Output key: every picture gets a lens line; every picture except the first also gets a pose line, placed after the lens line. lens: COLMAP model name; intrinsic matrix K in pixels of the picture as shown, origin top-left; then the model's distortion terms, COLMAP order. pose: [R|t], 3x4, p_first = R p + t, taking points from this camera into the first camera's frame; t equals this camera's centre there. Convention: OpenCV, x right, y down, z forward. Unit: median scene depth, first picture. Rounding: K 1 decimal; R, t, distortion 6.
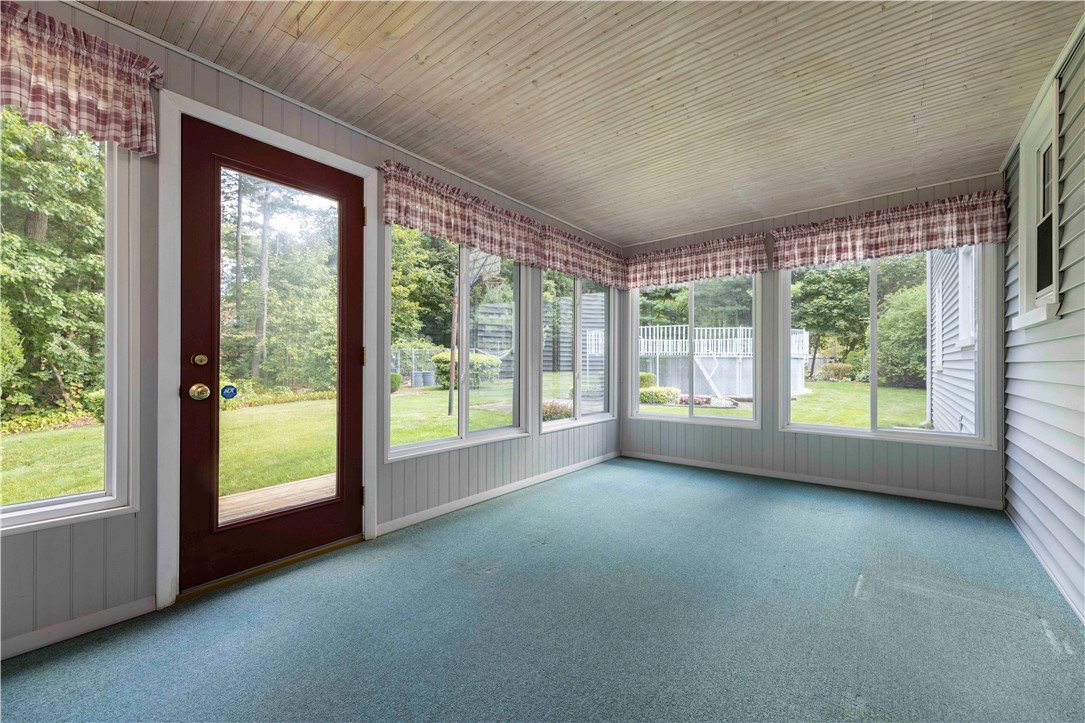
lens RADIAL K [[439.6, 0, 534.6], [0, 439.6, 362.4], [0, 0, 1]] dist [-0.002911, 0.000670]
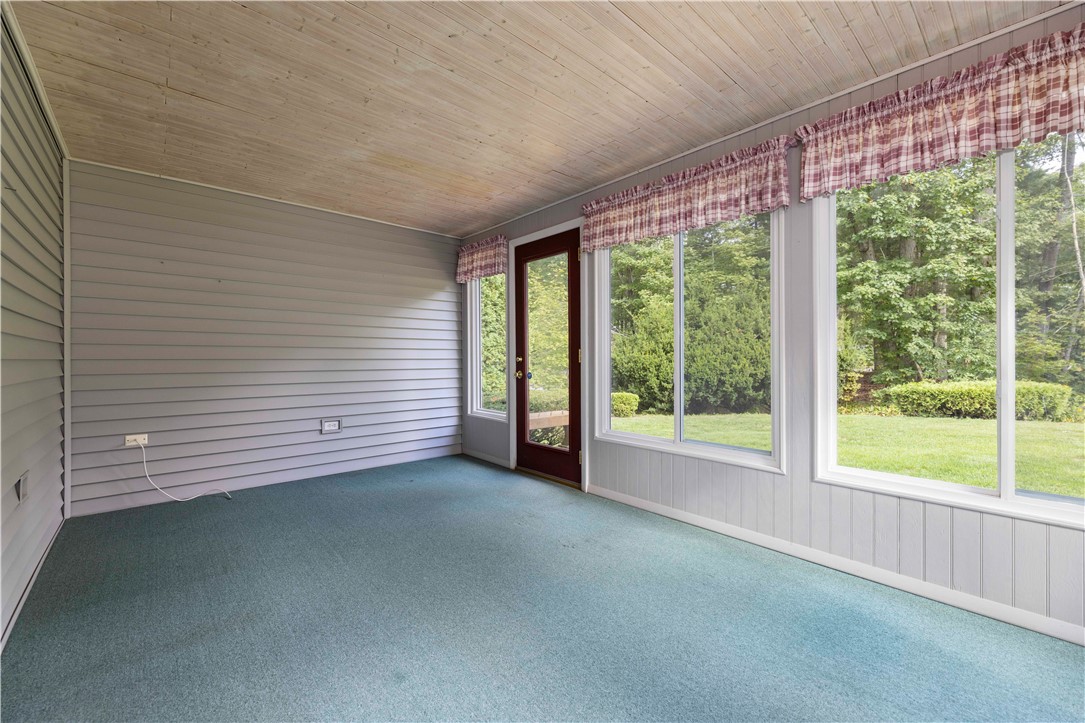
lens RADIAL K [[439.6, 0, 544.1], [0, 439.6, 361.3], [0, 0, 1]] dist [-0.002911, 0.000670]
pose [[-0.160700, 0.001153, -0.987003, 0.905092], [0.002426, 0.999997, 0.000773, 0.001019], [0.987000, -0.002270, -0.160703, 1.013601]]
